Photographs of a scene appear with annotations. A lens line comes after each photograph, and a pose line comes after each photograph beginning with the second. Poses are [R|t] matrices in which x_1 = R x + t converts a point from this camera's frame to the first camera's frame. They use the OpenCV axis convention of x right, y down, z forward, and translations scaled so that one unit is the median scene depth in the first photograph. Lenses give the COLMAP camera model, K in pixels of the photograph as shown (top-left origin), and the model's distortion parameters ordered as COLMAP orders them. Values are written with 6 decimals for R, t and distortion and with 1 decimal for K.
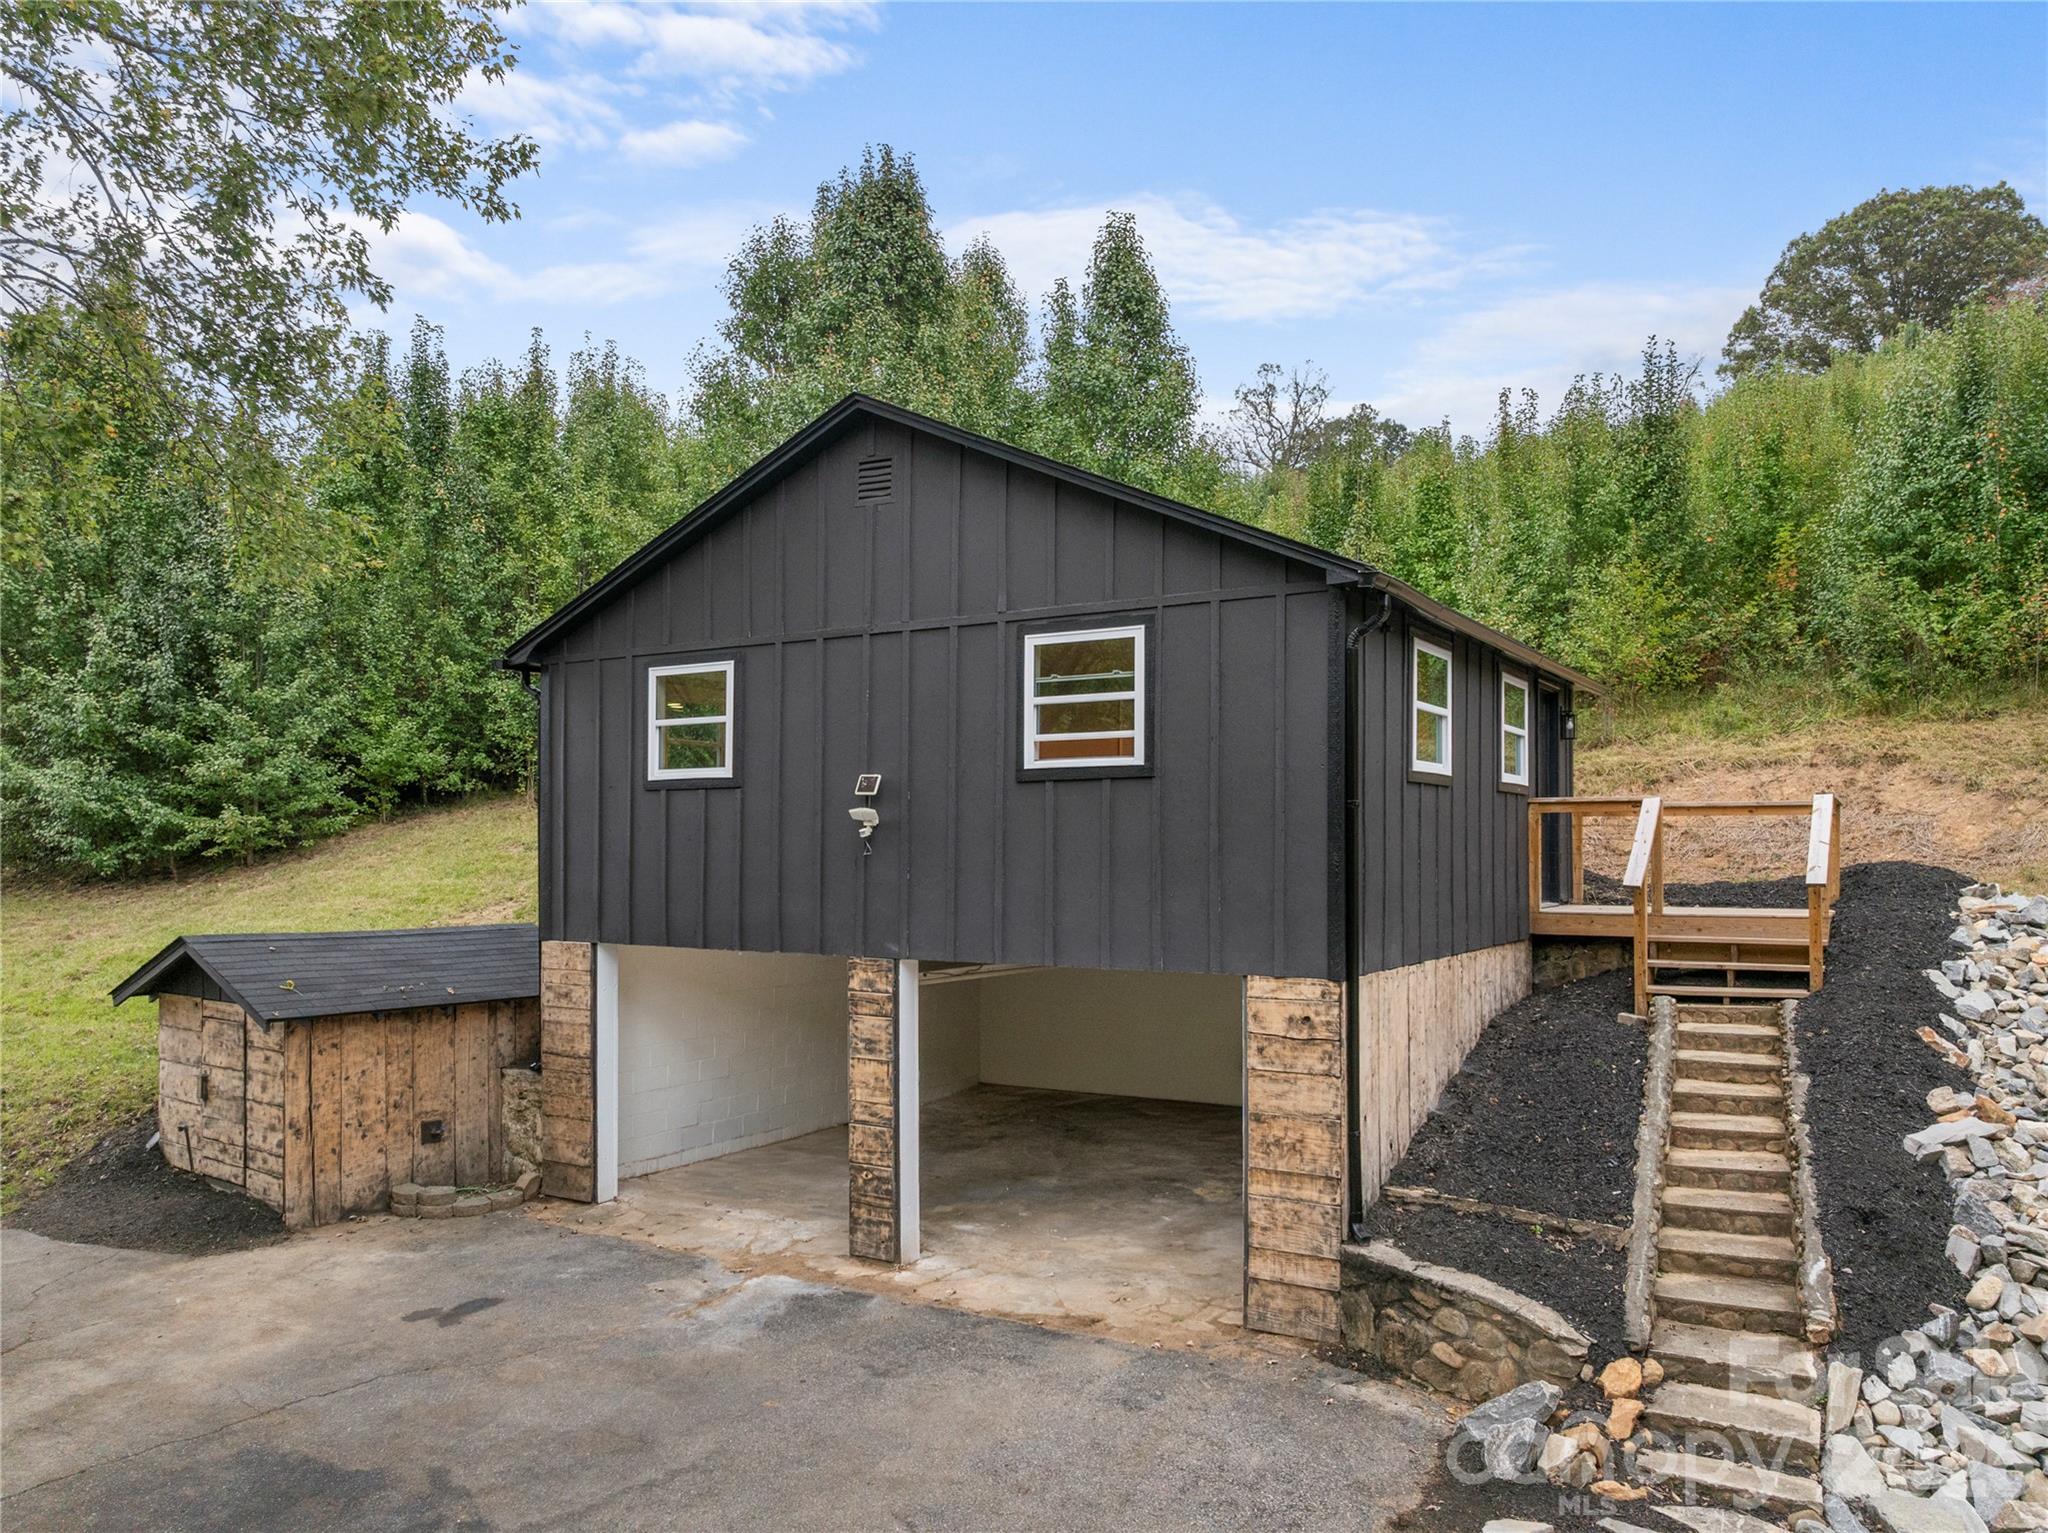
lens RADIAL K [[1487.2, 0, 1021.7], [0, 1487.2, 804.1], [0, 0, 1]] dist [-0.042622, 0.001813]
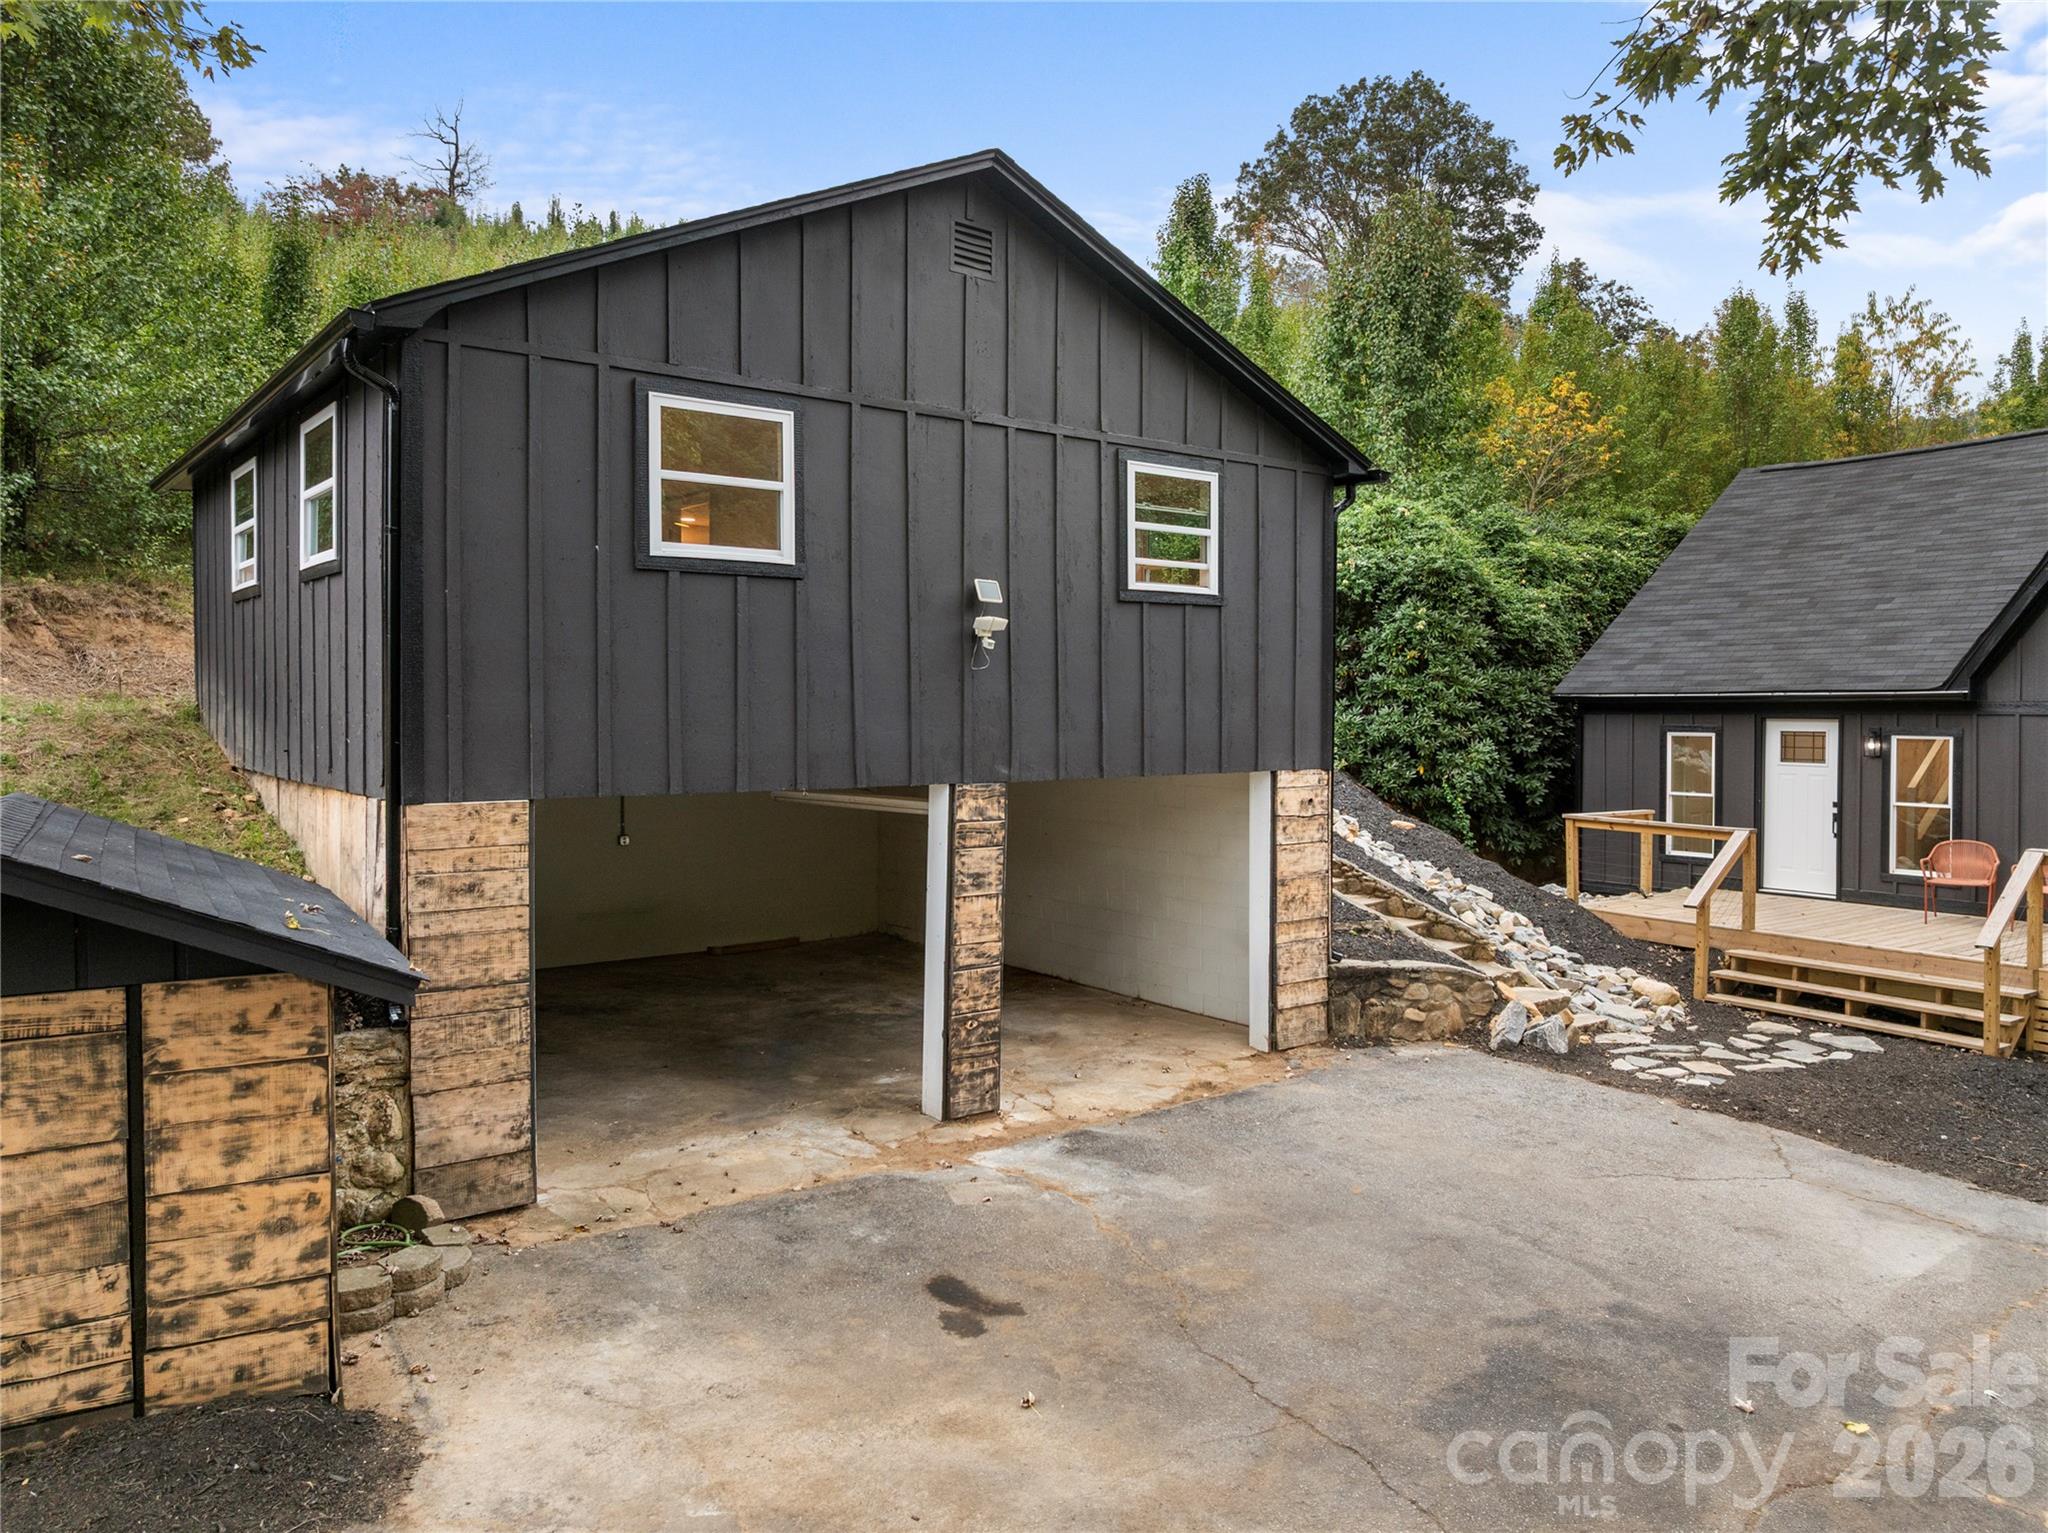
lens RADIAL K [[1466.0, 0, 1028.6], [0, 1466.0, 728.5], [0, 0, 1]] dist [-0.005679, -0.053993]
pose [[0.334903, -0.013871, 0.942151, -1.030055], [-0.028211, 0.999296, 0.024740, 0.052583], [-0.941830, -0.034864, 0.334275, 0.748816]]
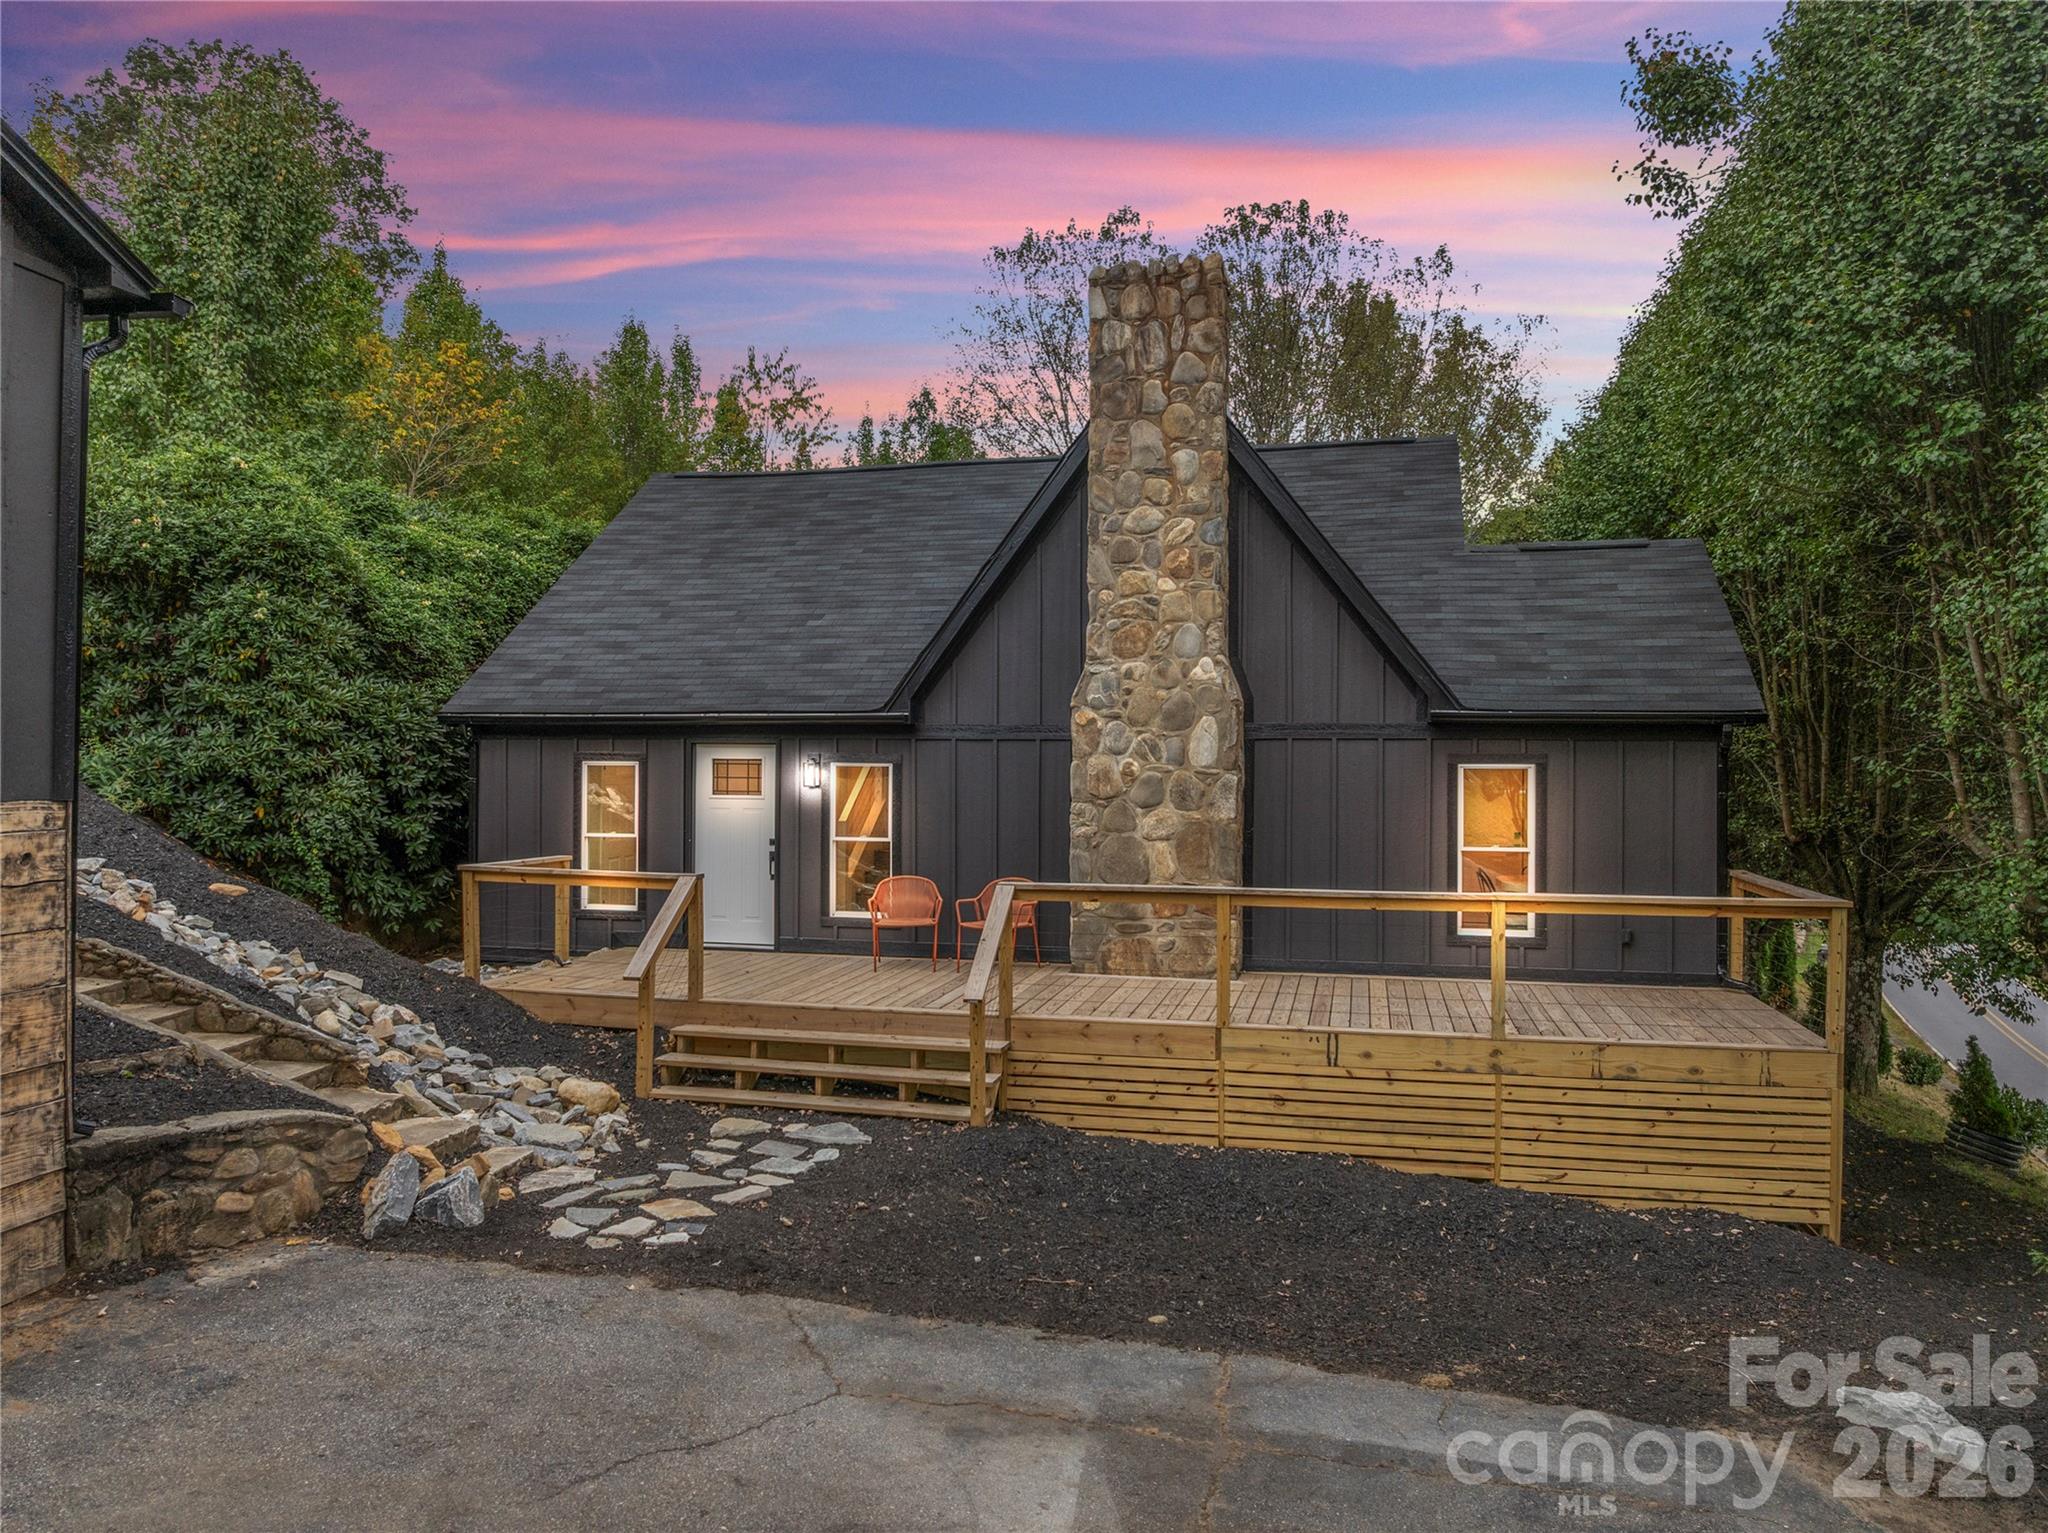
lens RADIAL K [[1453.8, 0, 1037.0], [0, 1453.8, 762.3], [0, 0, 1]] dist [-0.044245, 0.003658]
pose [[-0.394692, -0.002098, 0.918811, -0.597352], [-0.034914, 0.999309, -0.012716, 0.084087], [-0.918150, -0.037098, -0.394493, 0.765521]]
